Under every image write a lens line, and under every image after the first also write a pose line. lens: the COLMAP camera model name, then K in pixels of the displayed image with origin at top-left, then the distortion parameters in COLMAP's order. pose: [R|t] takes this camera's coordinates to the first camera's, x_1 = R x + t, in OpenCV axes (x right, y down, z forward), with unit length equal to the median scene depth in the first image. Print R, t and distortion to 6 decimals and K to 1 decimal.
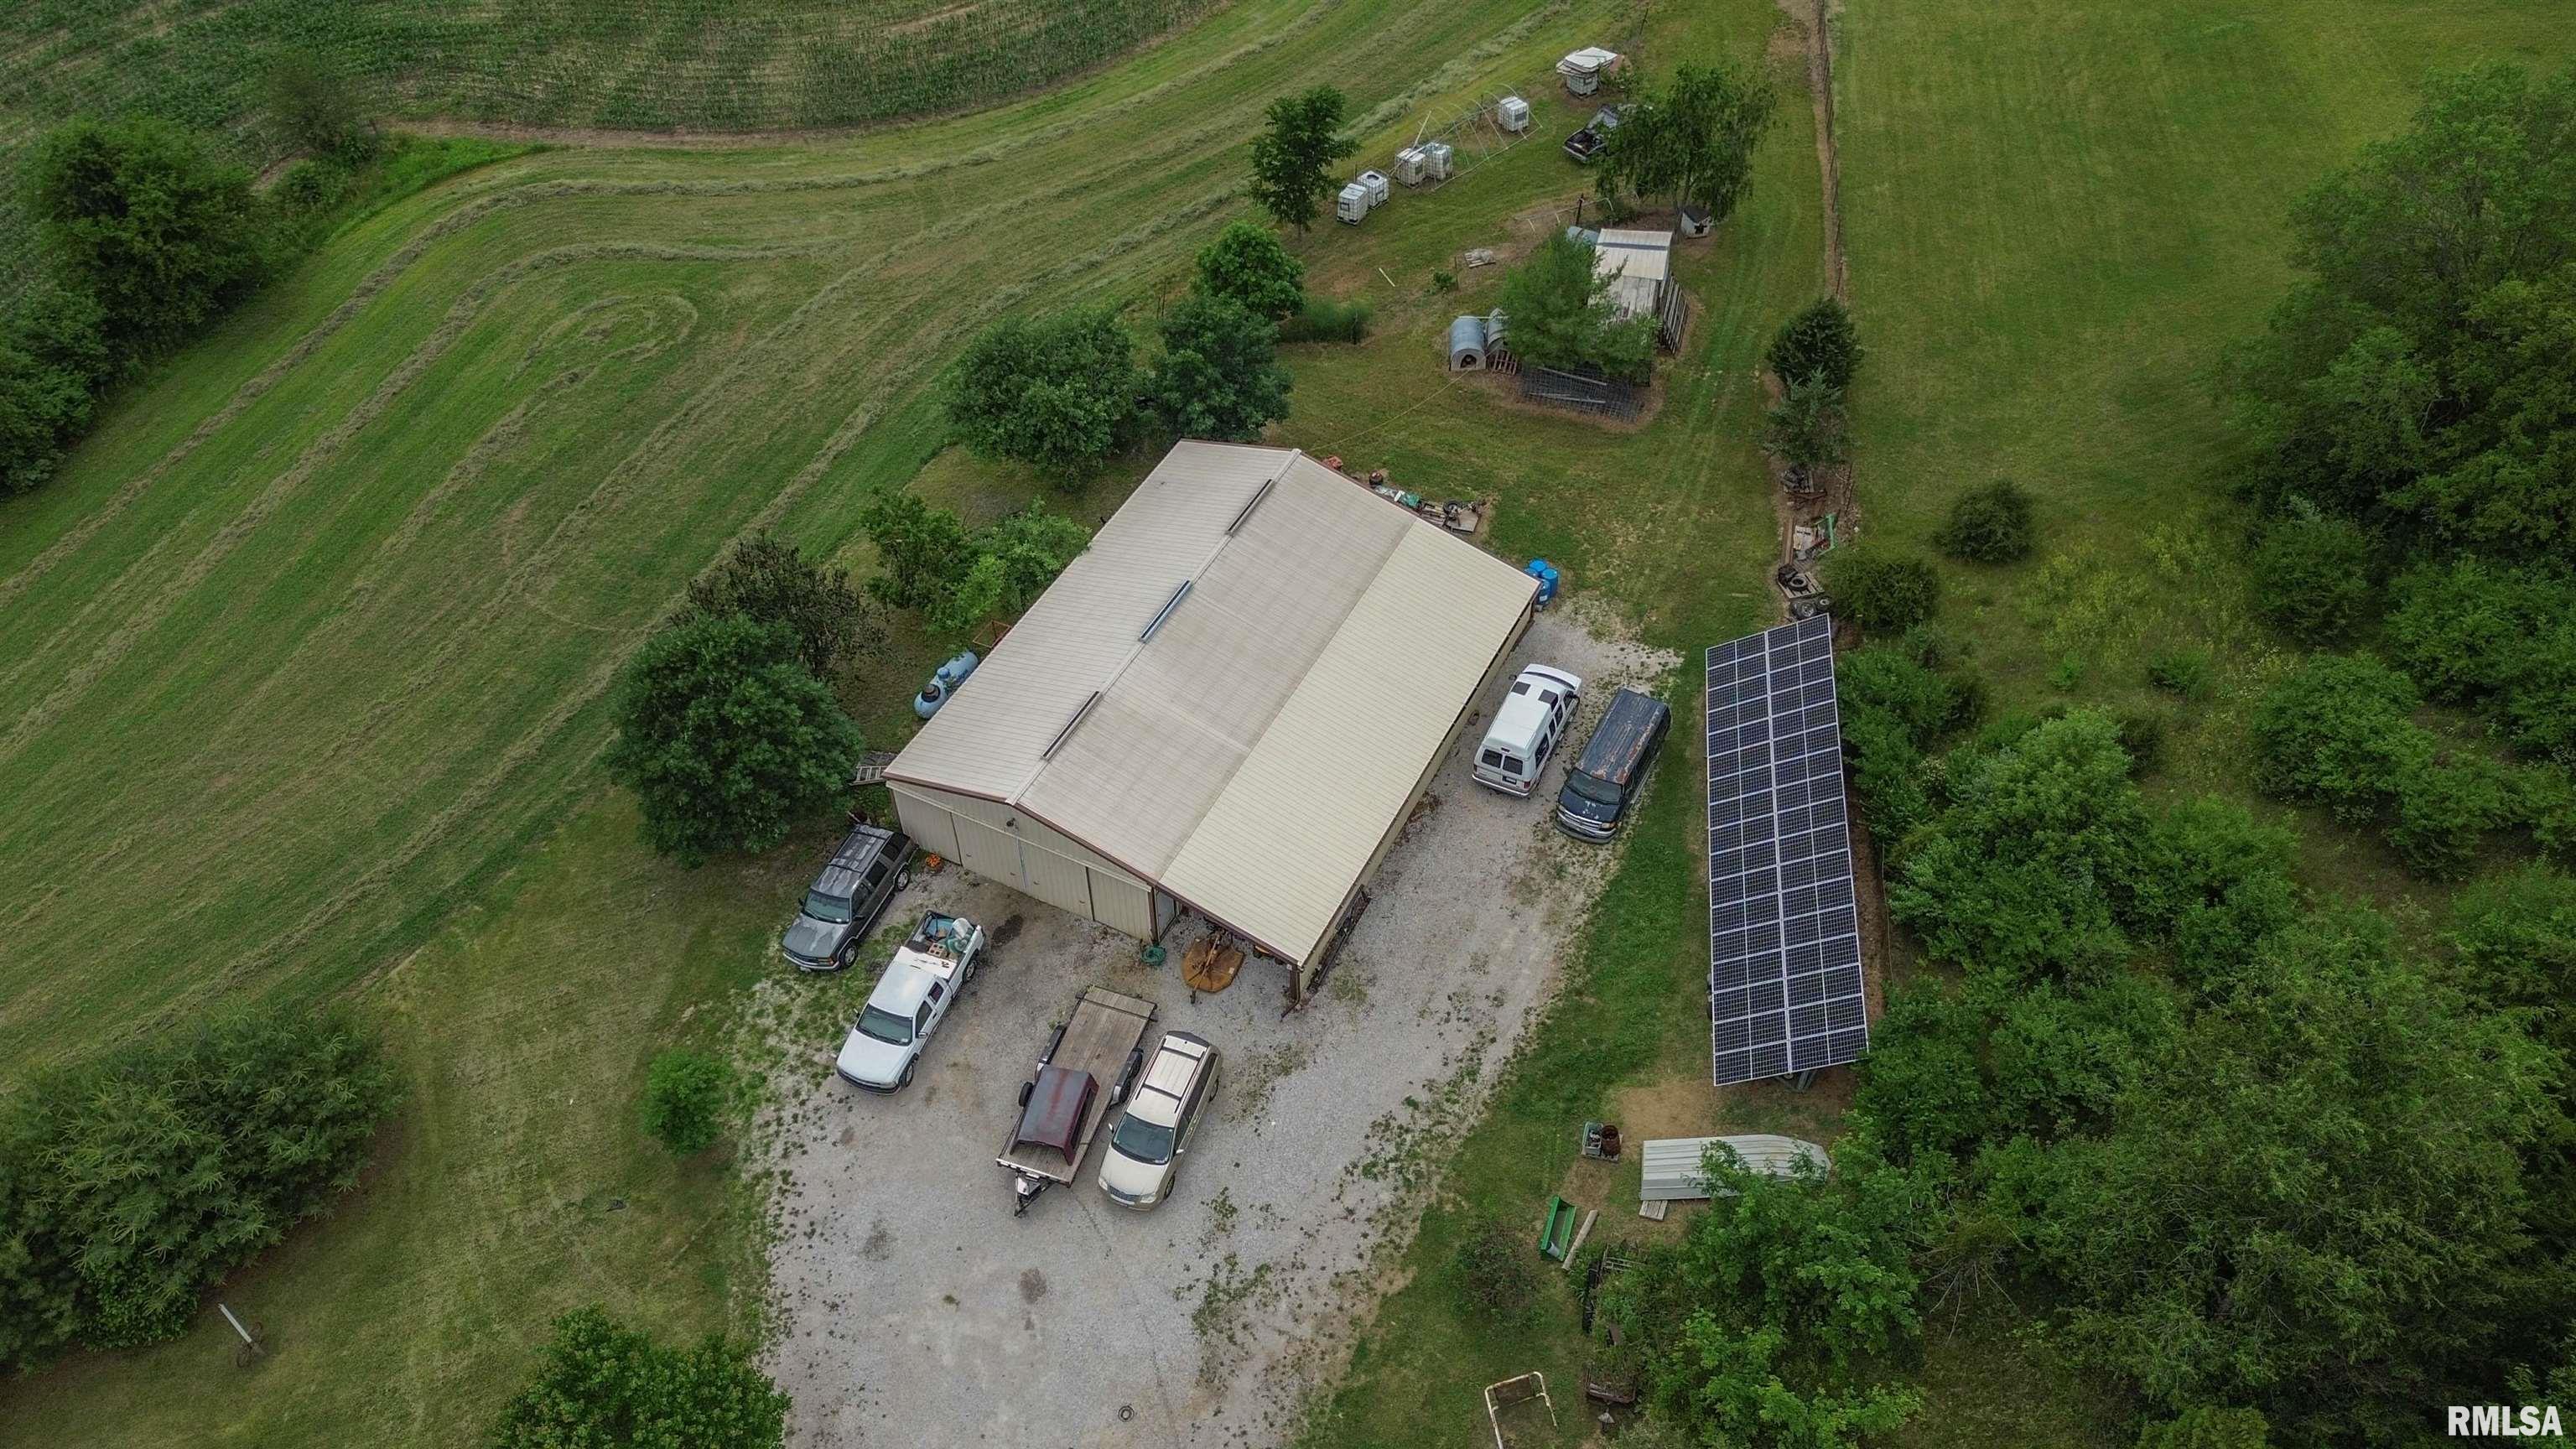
lens RADIAL K [[1821.7, 0, 1301.6], [0, 1821.7, 709.4], [0, 0, 1]] dist [0.064046, -0.057112]
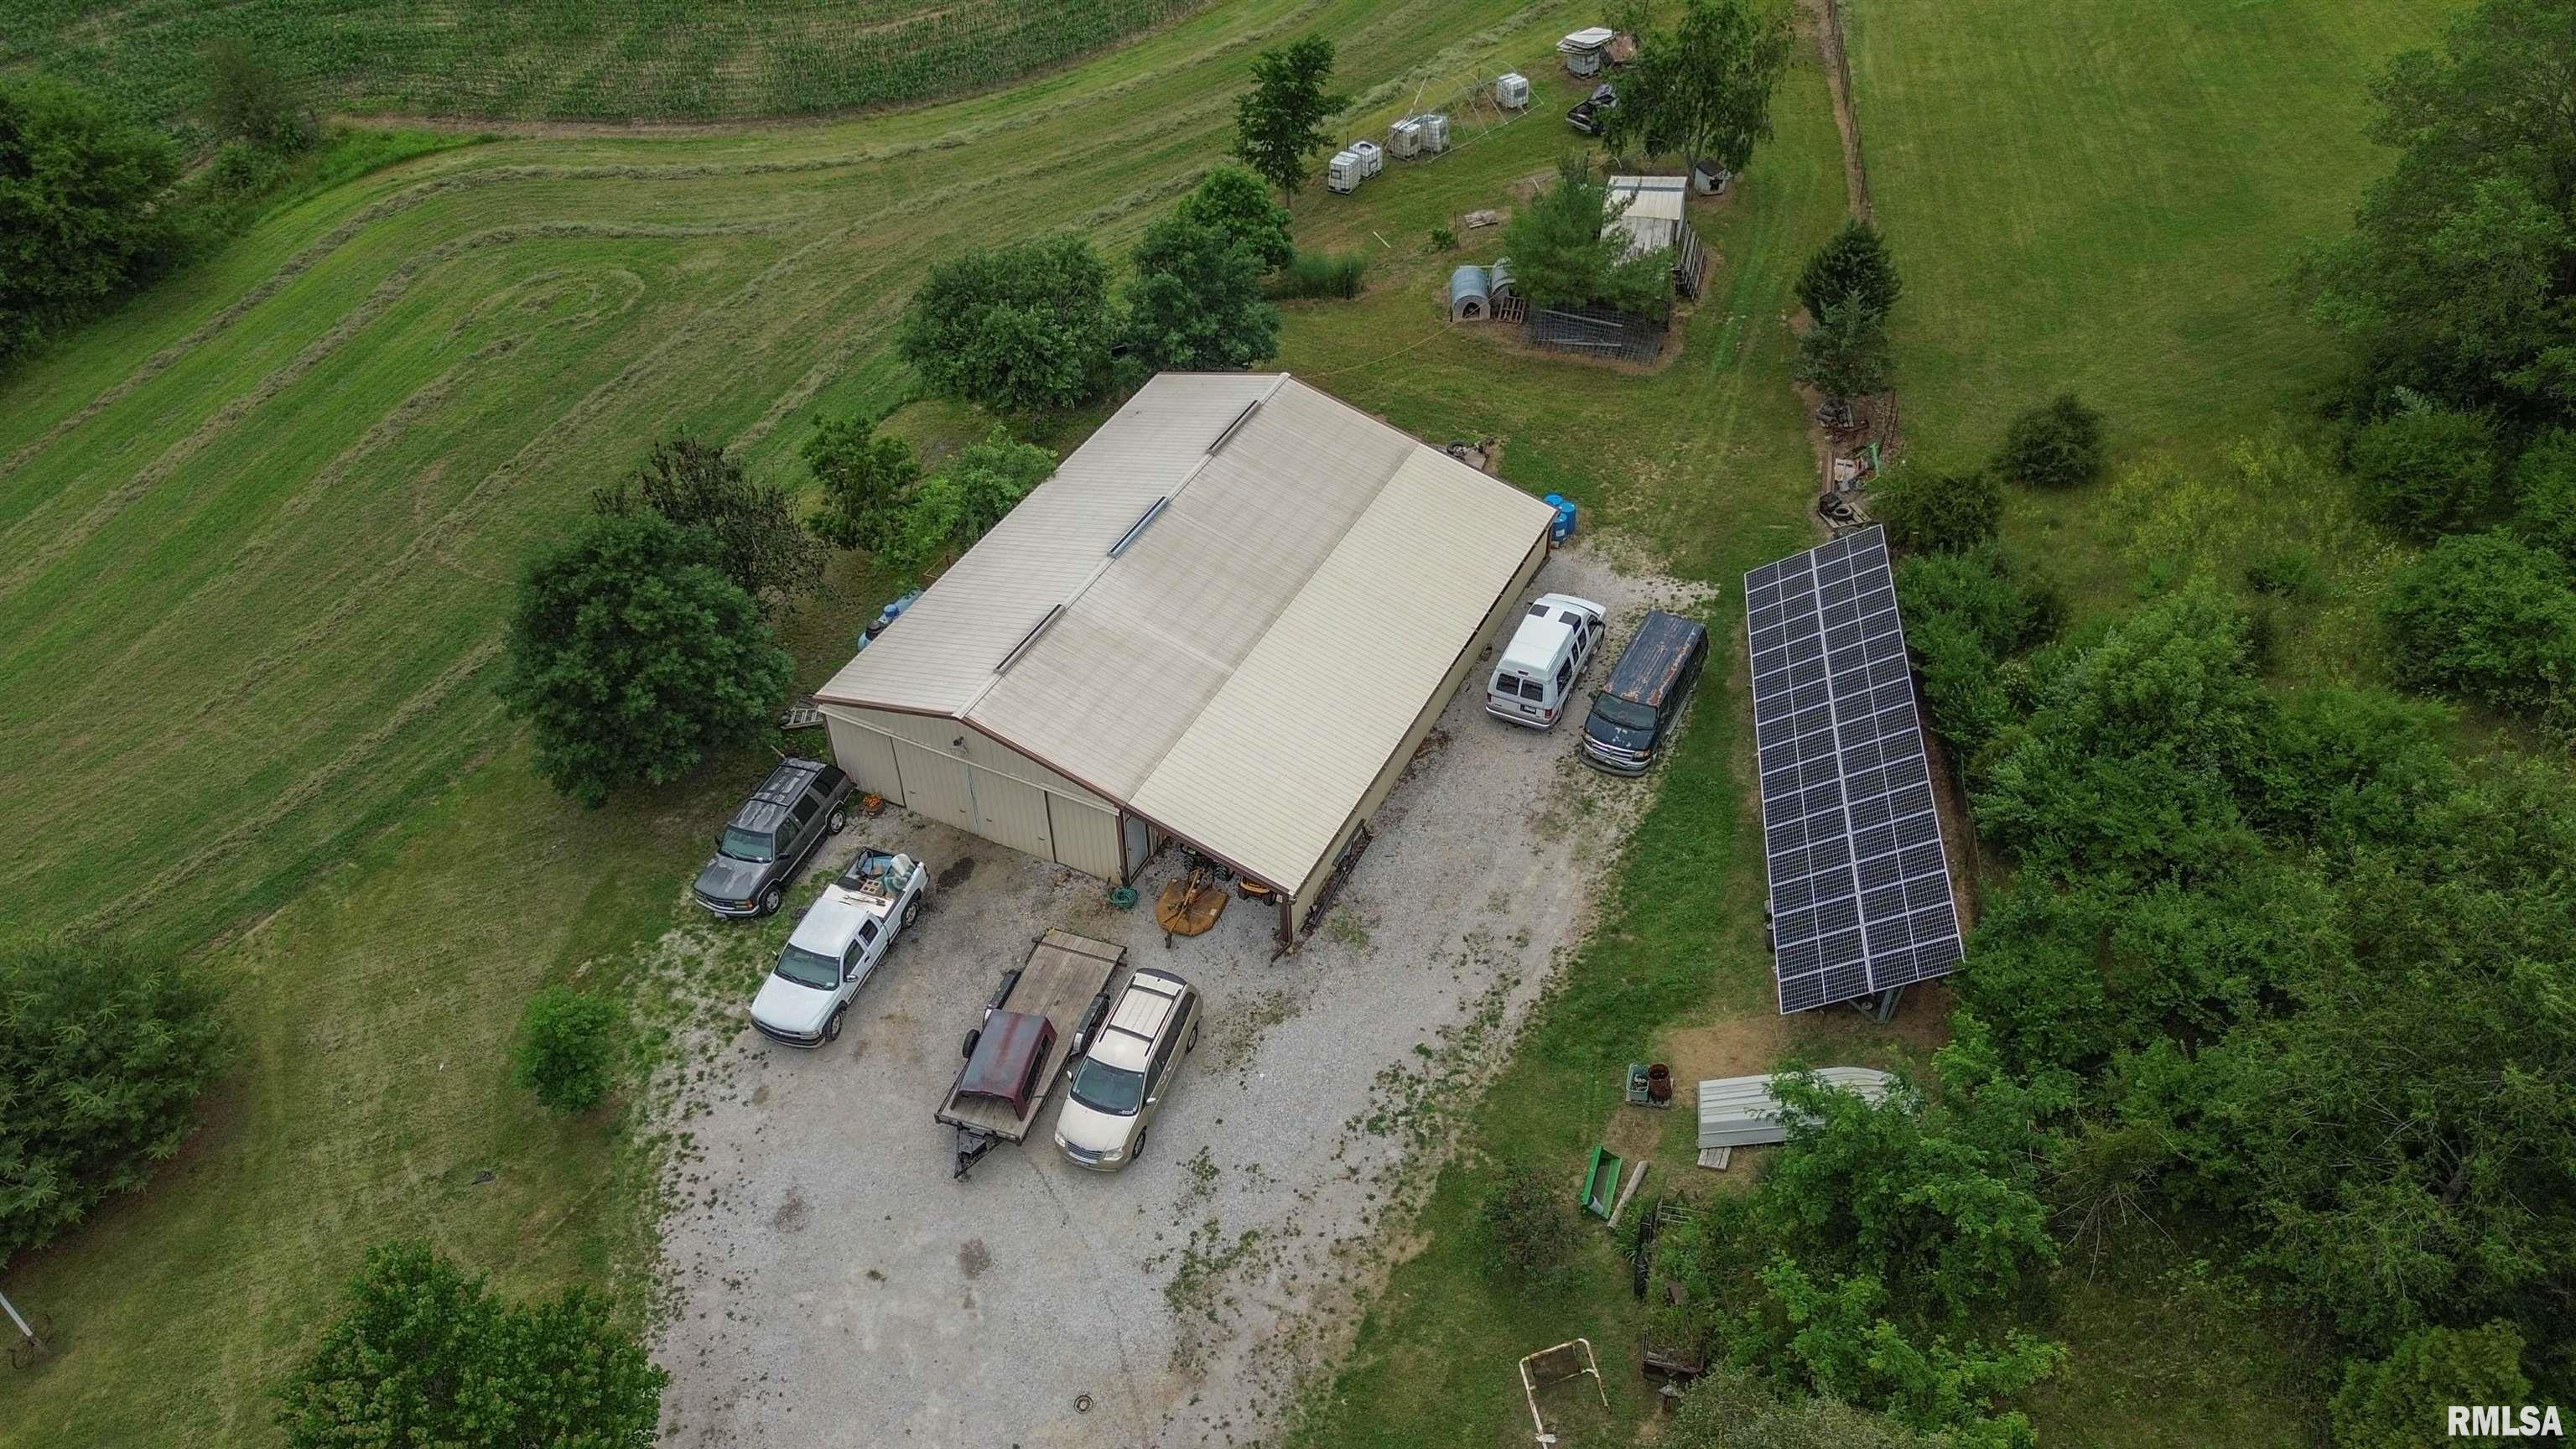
lens RADIAL K [[1821.7, 0, 1300.4], [0, 1821.7, 709.9], [0, 0, 1]] dist [0.064046, -0.057112]
pose [[0.999951, -0.009943, -0.000098, 0.003876], [0.009899, 0.996313, -0.085219, 0.116922], [0.000944, 0.085214, 0.996362, 0.123945]]
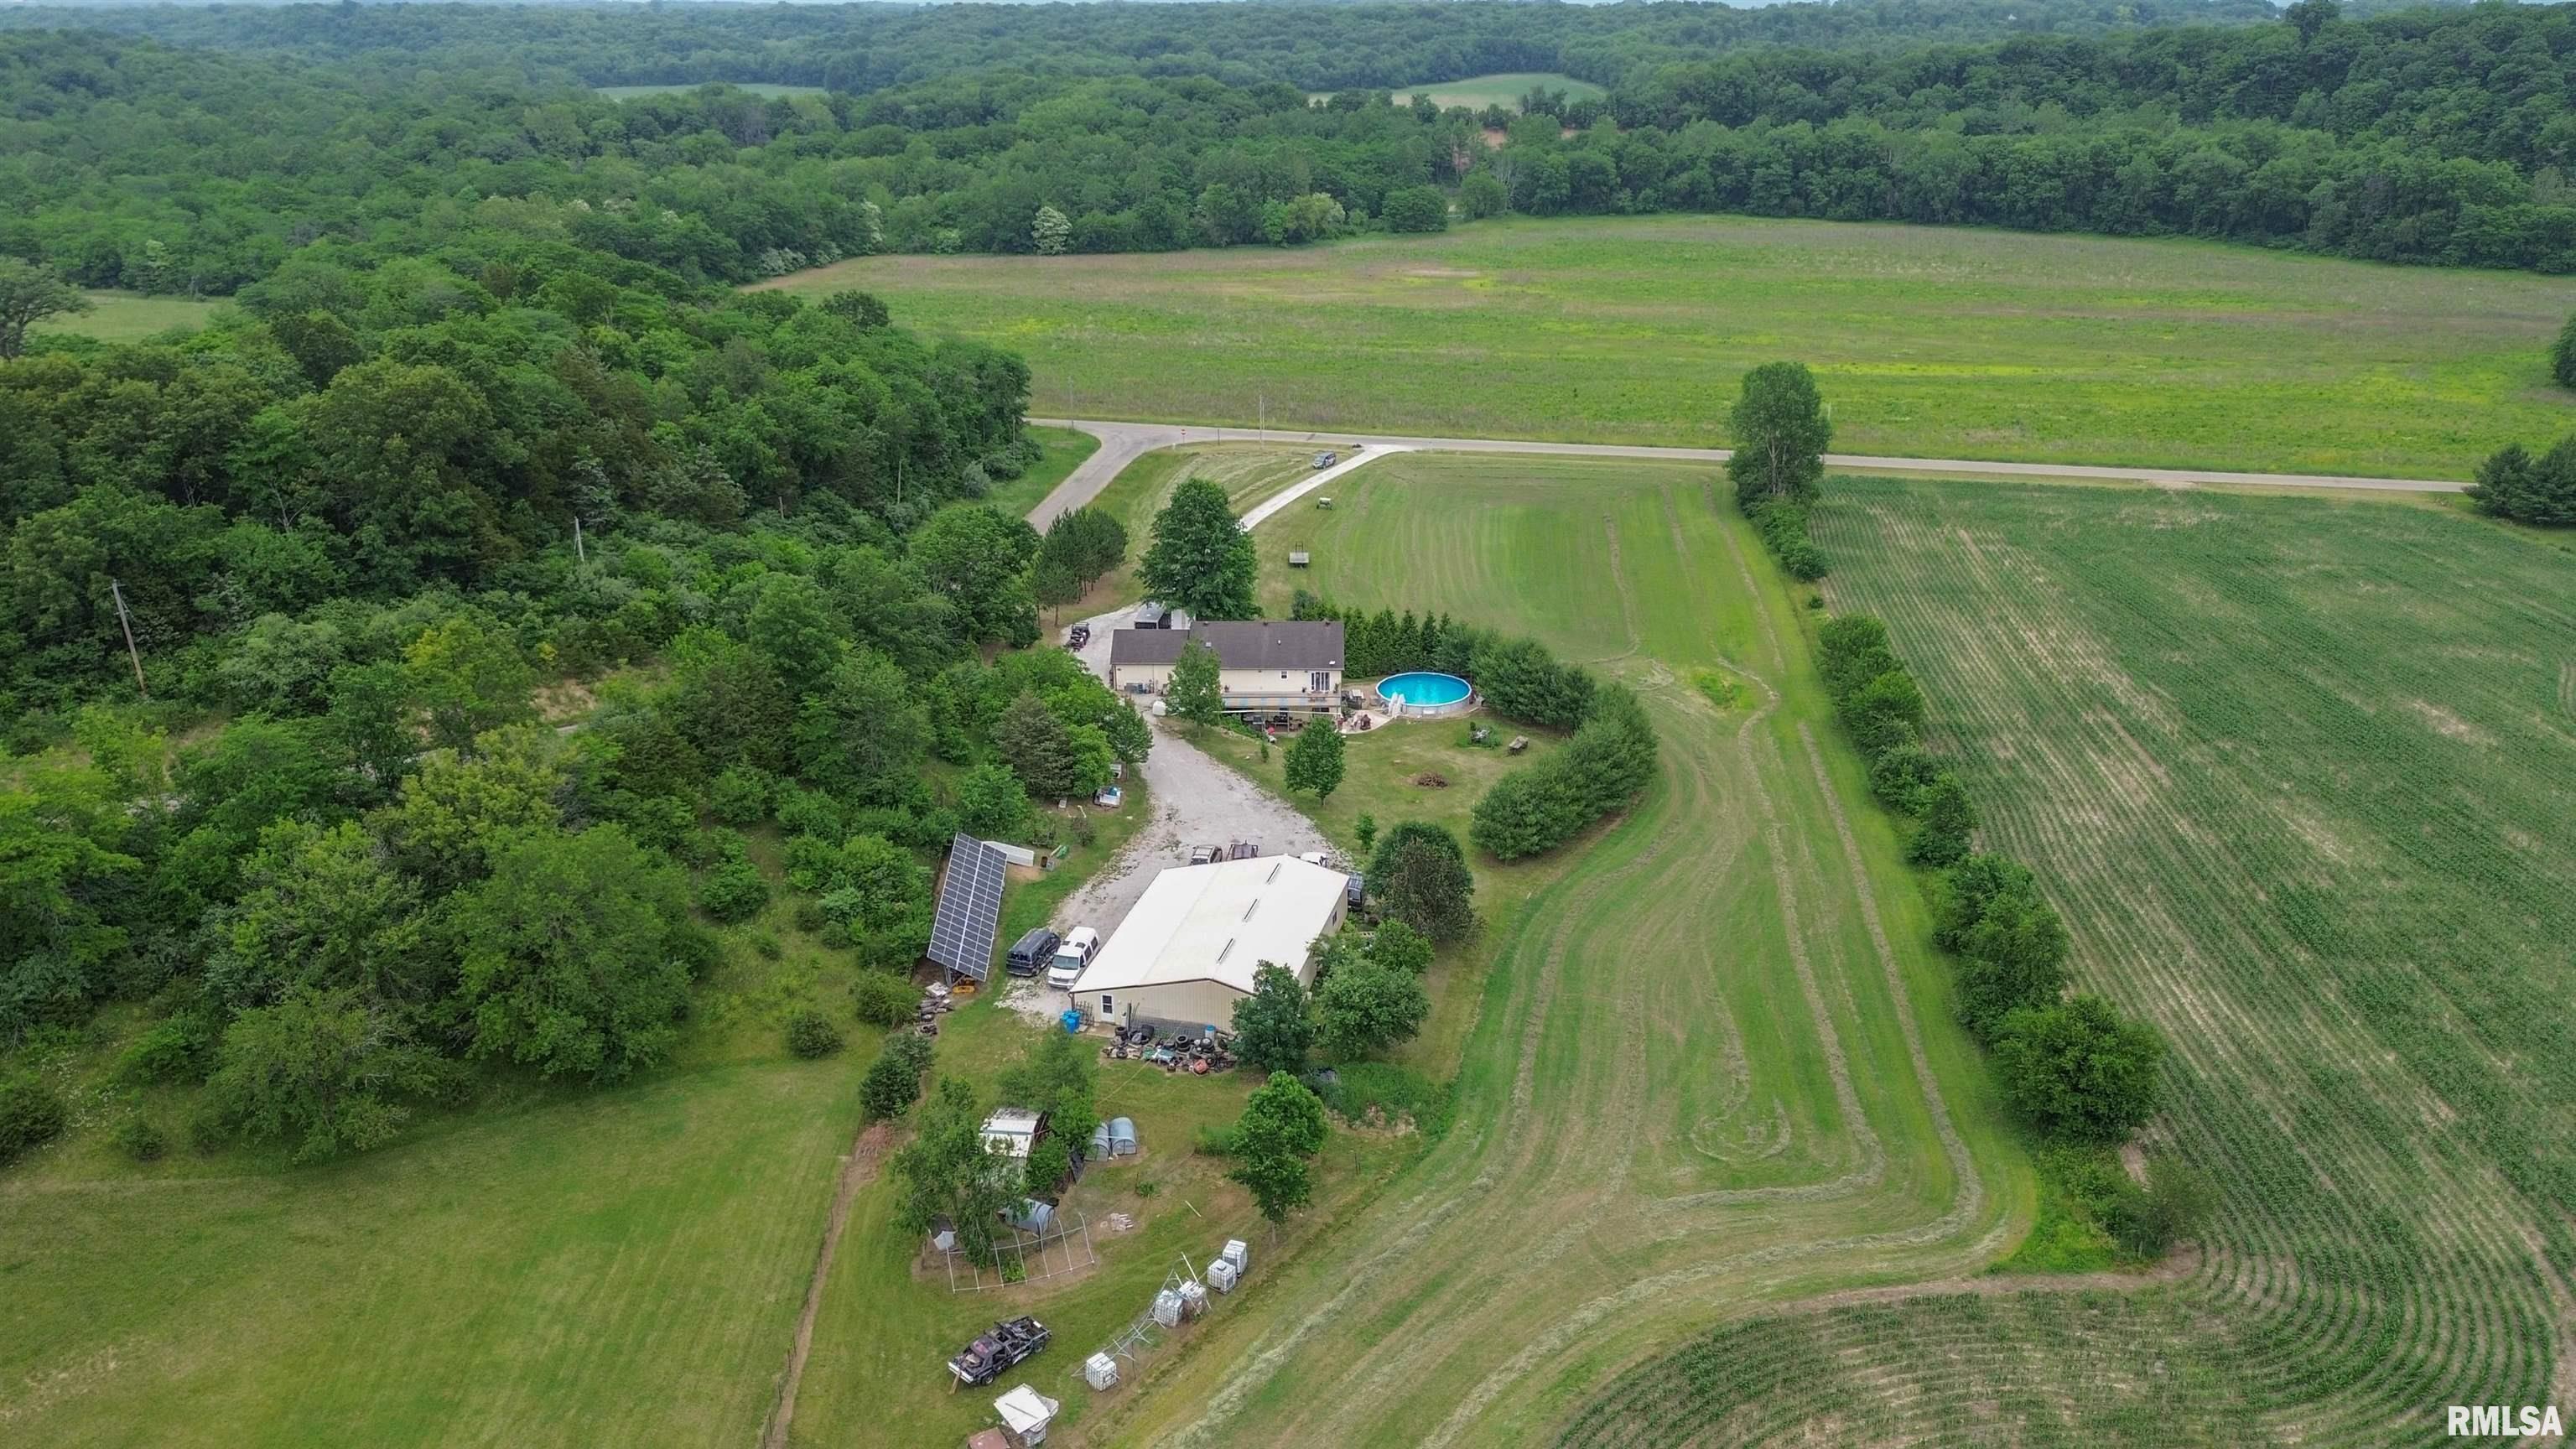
lens RADIAL K [[1821.7, 0, 1288.7], [0, 1821.7, 721.0], [0, 0, 1]] dist [0.064046, -0.057112]
pose [[-0.979028, 0.082485, -0.186282, 0.265356], [-0.141128, 0.384850, 0.912126, -2.142127], [0.146927, 0.919286, -0.365138, 1.637255]]
